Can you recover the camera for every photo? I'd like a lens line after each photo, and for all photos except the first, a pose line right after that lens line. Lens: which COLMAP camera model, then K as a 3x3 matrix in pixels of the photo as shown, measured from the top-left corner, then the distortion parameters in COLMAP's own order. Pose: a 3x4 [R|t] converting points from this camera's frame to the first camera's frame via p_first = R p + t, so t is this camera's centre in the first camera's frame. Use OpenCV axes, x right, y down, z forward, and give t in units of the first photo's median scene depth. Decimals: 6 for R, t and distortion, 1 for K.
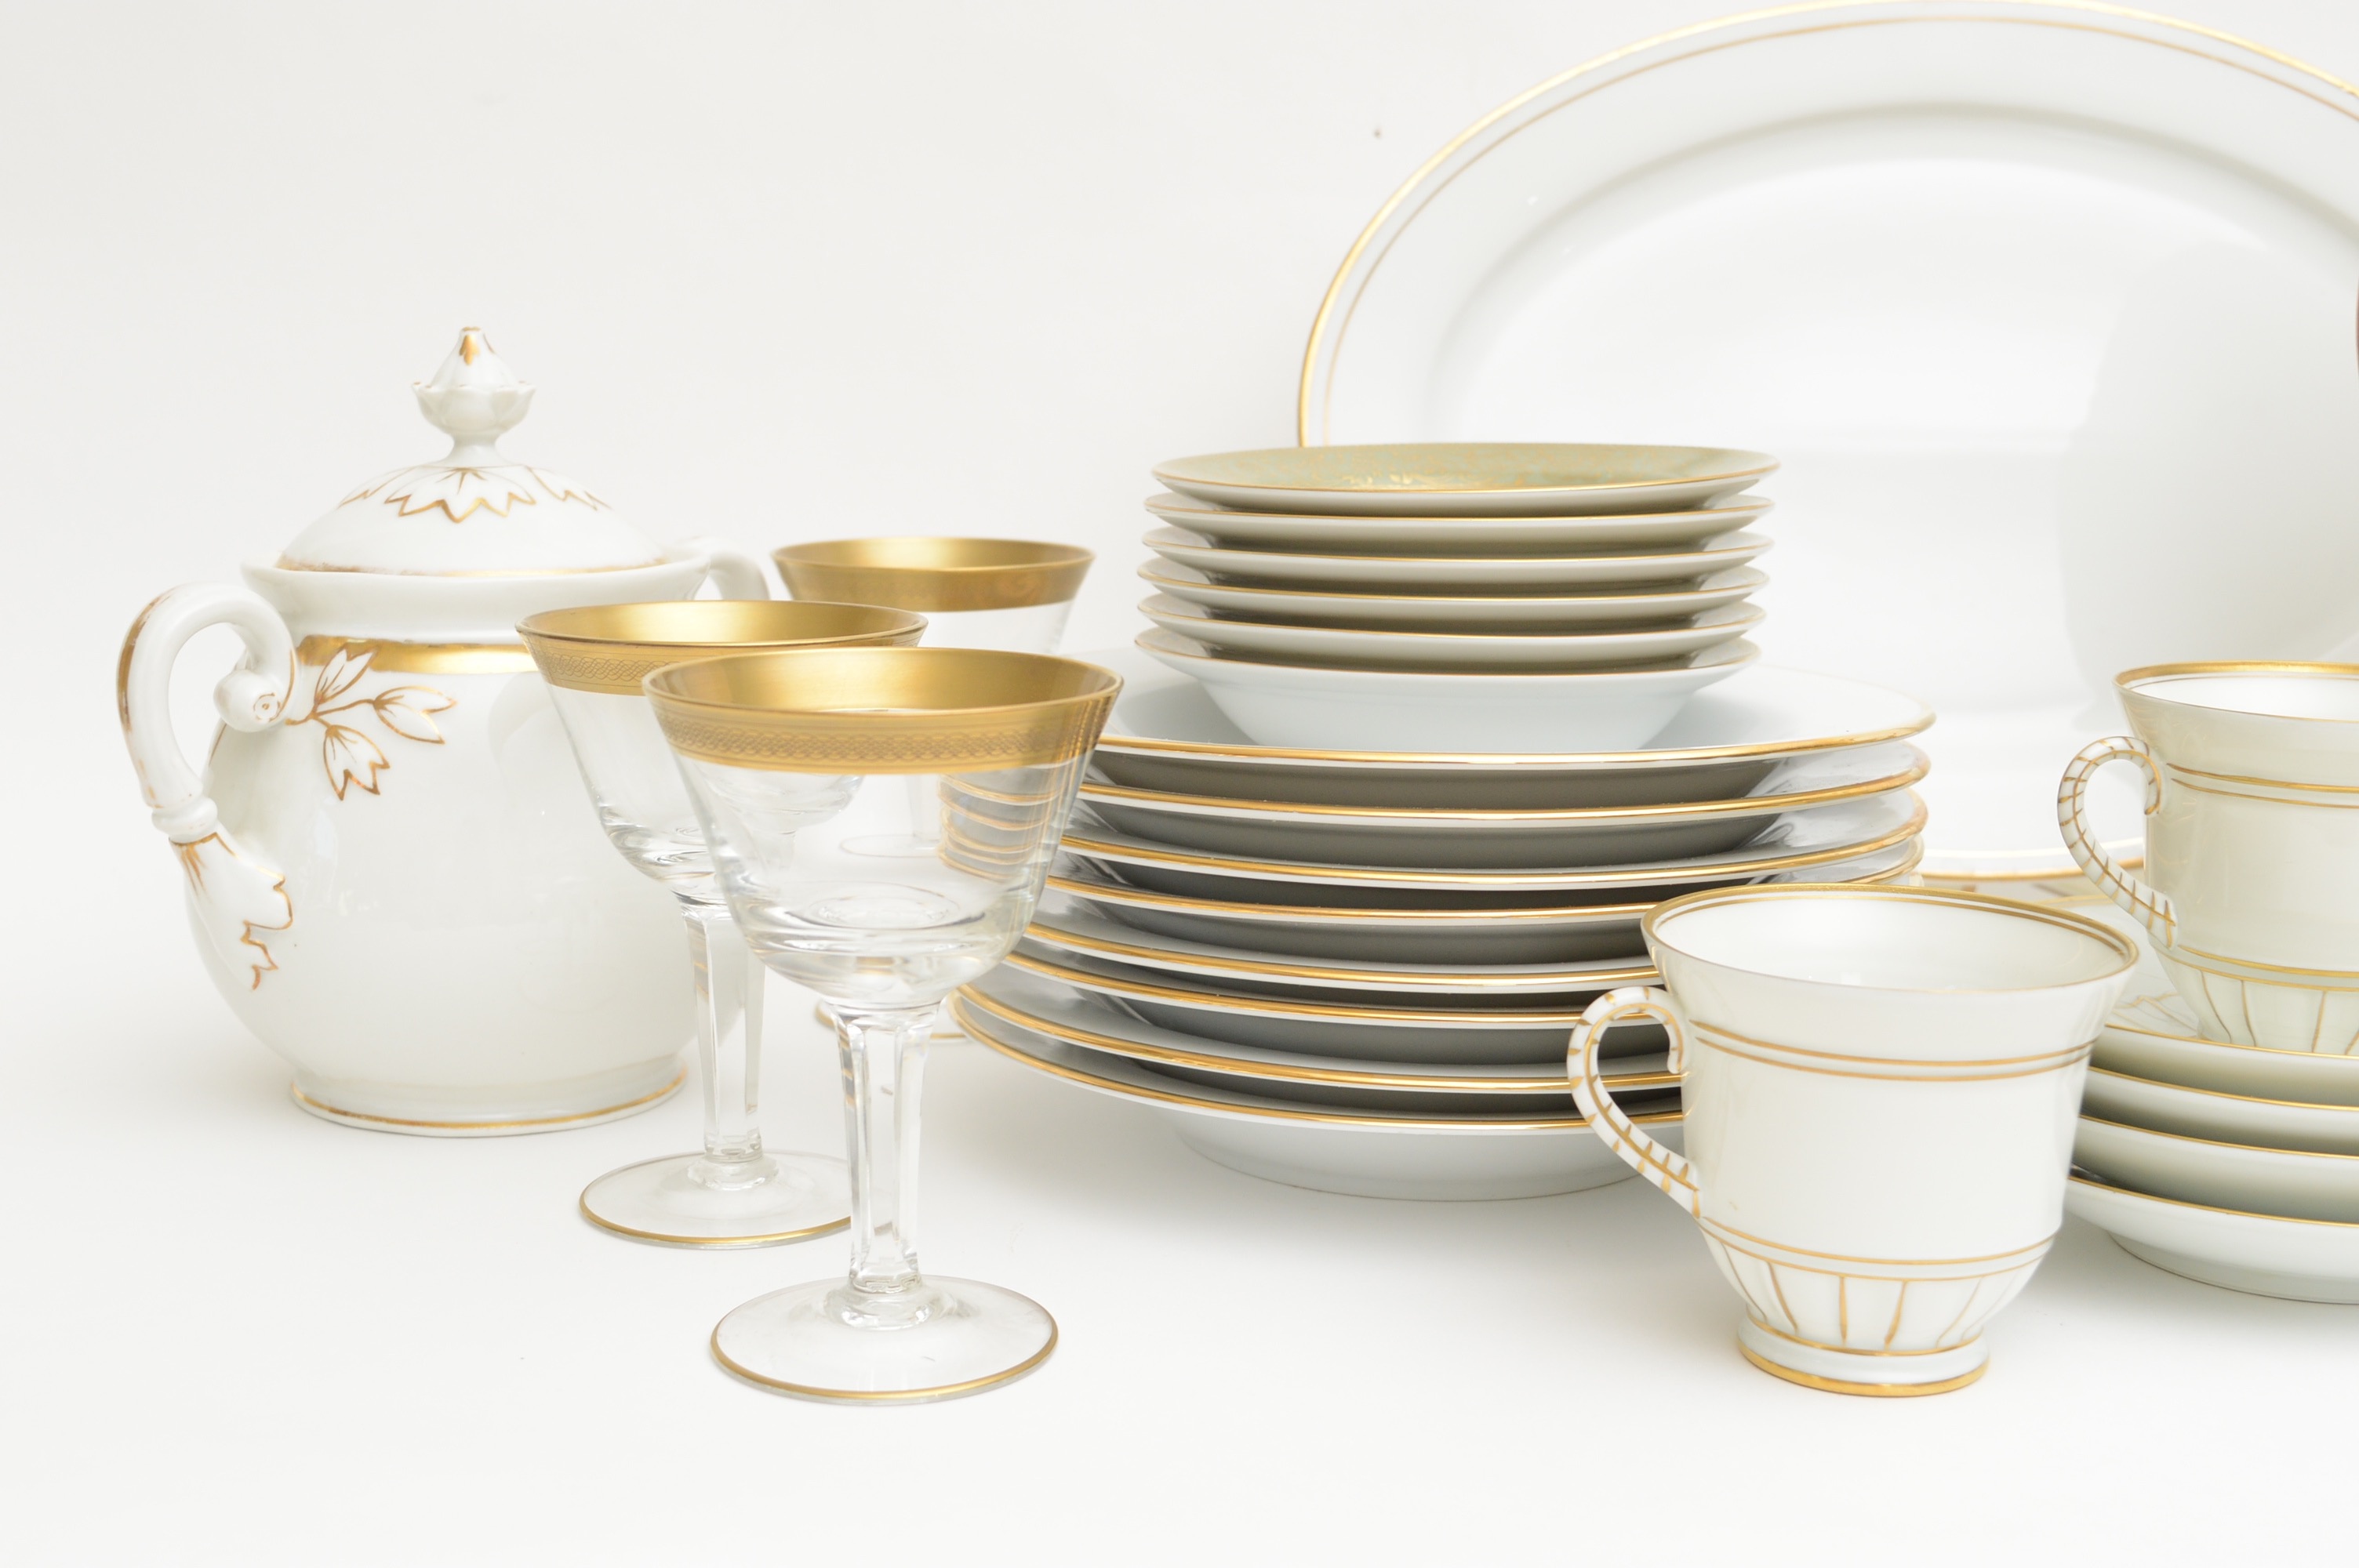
lens RADIAL K [[2977.3, 0, 1179.5], [0, 2977.3, 784.0], [0, 0, 1]] dist [-0.048212, -0.026653]
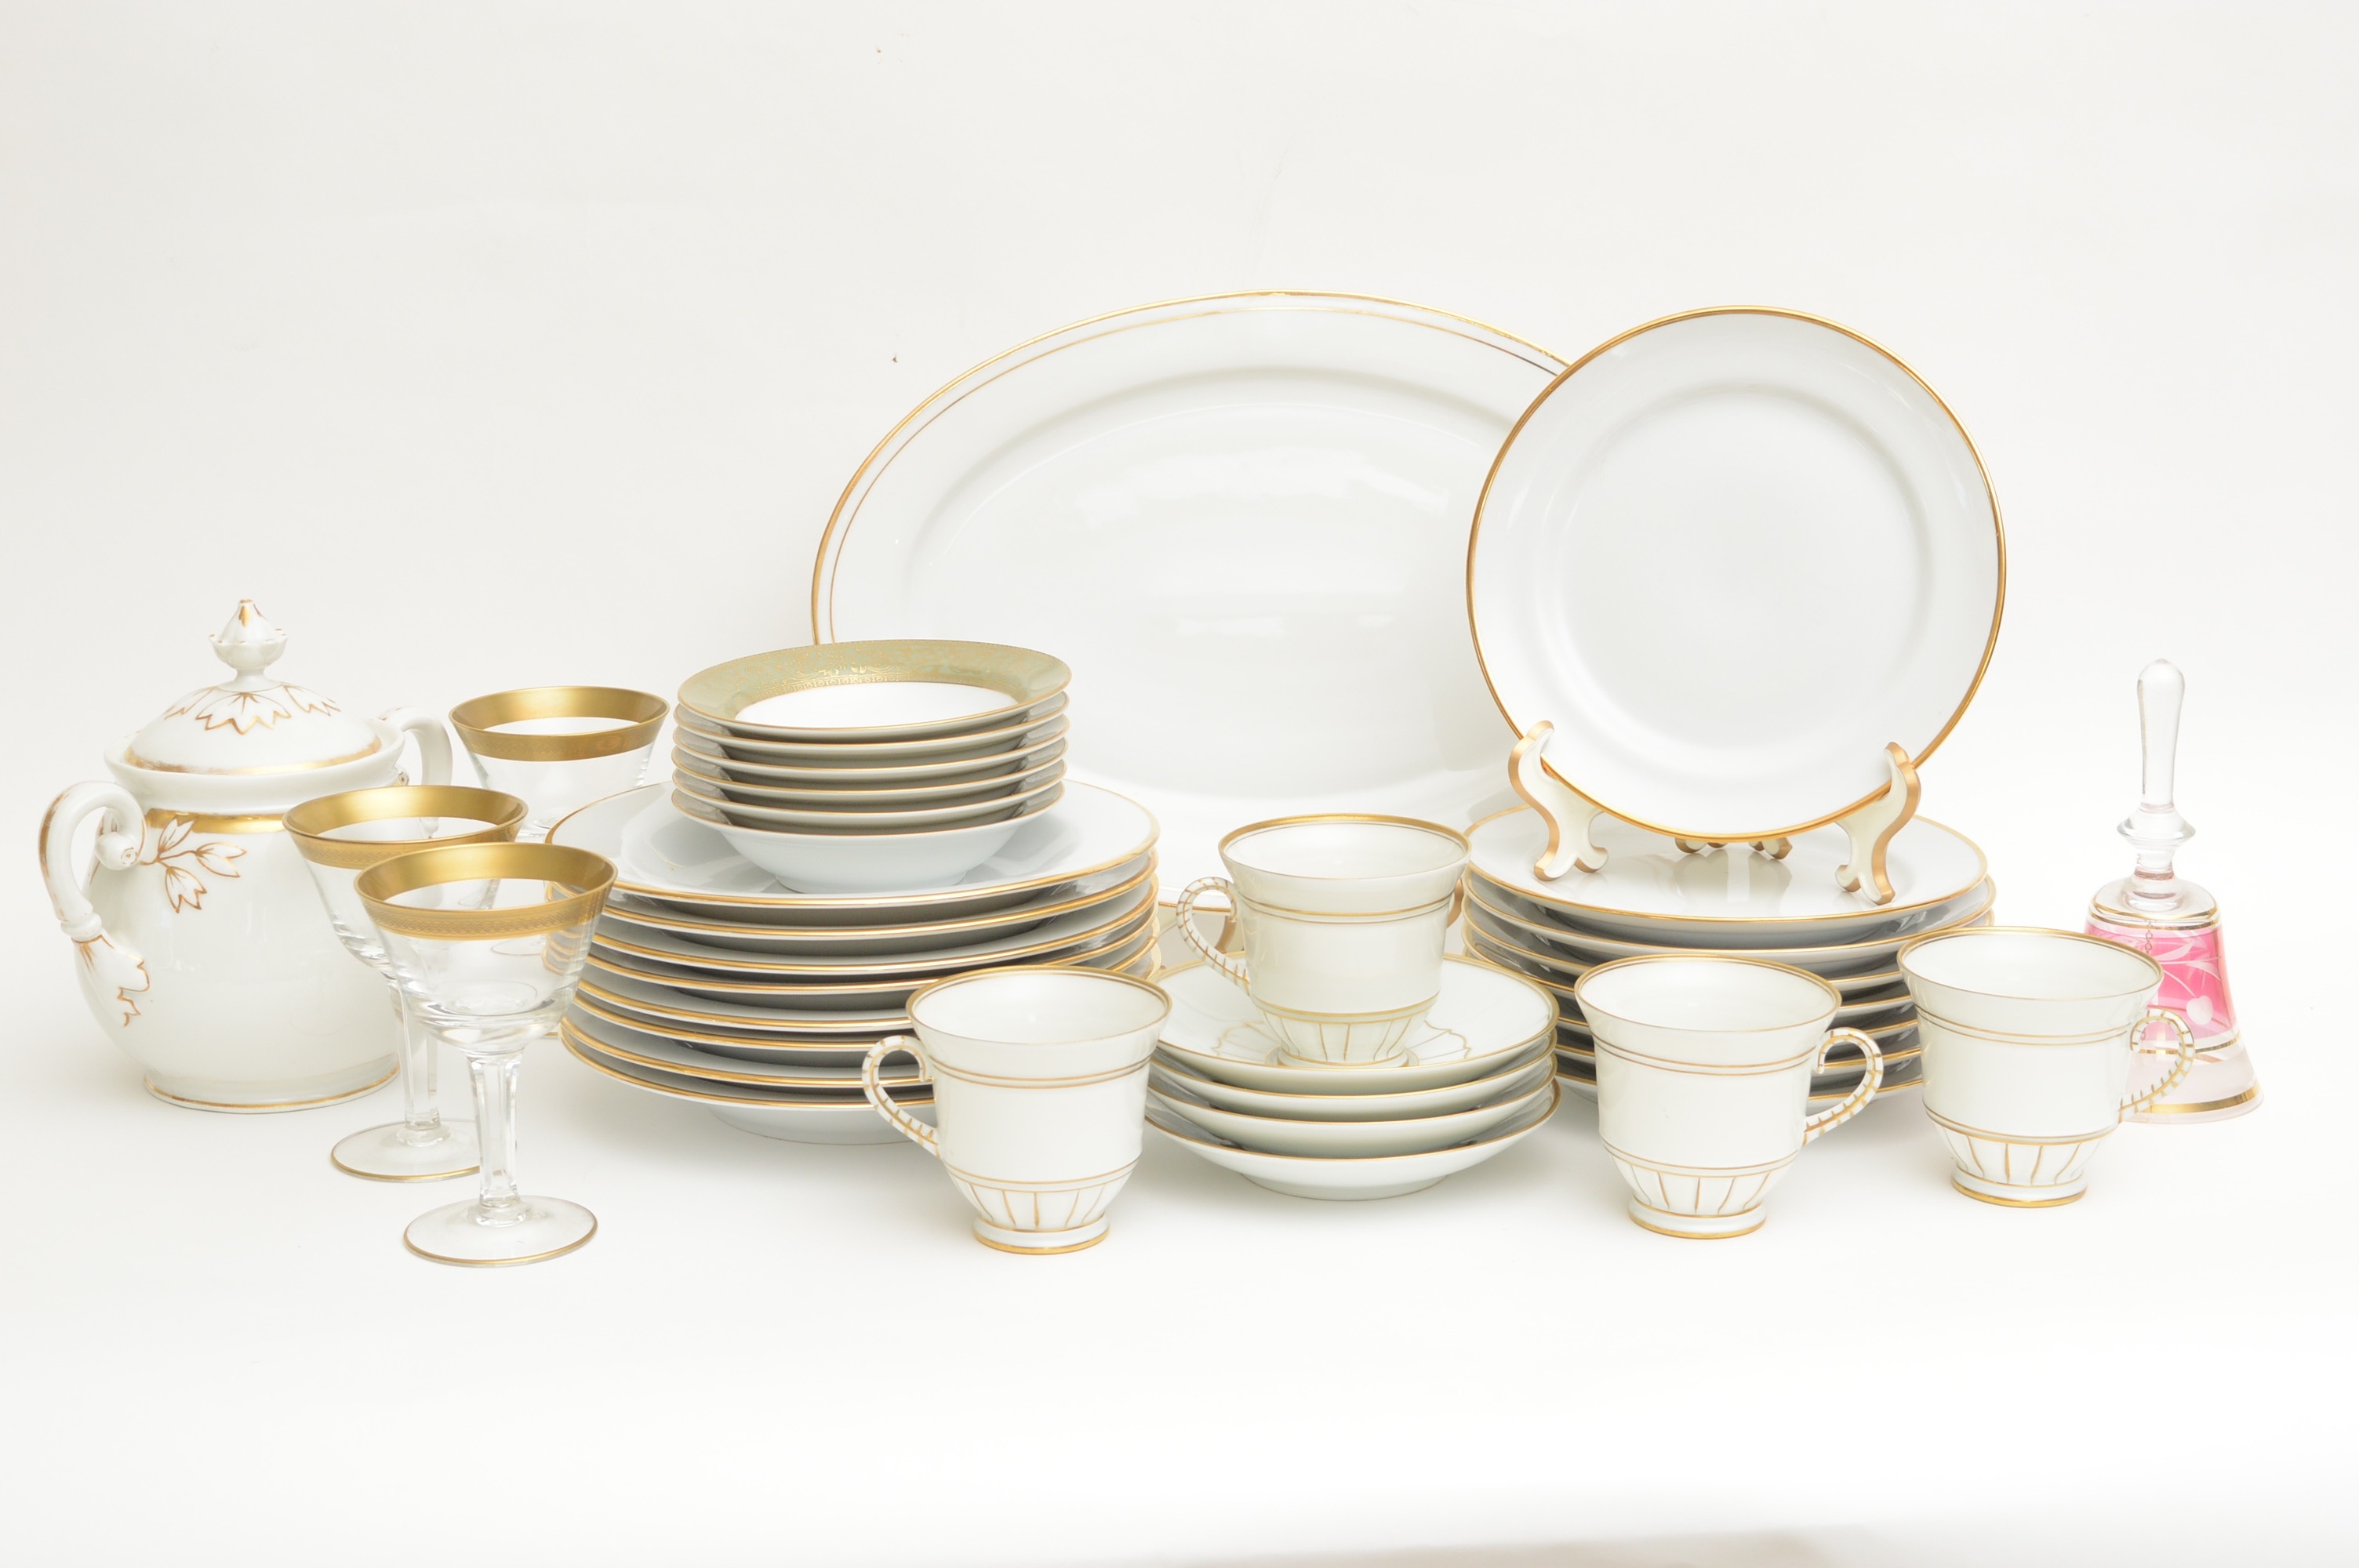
lens RADIAL K [[3921.7, 0, 1179.5], [0, 3921.7, 784.0], [0, 0, 1]] dist [-0.017240, 0.099556]
pose [[0.999835, -0.016406, 0.007851, 0.253615], [0.015814, 0.997406, 0.070229, -0.208287], [-0.008983, -0.070093, 0.997500, -1.154276]]
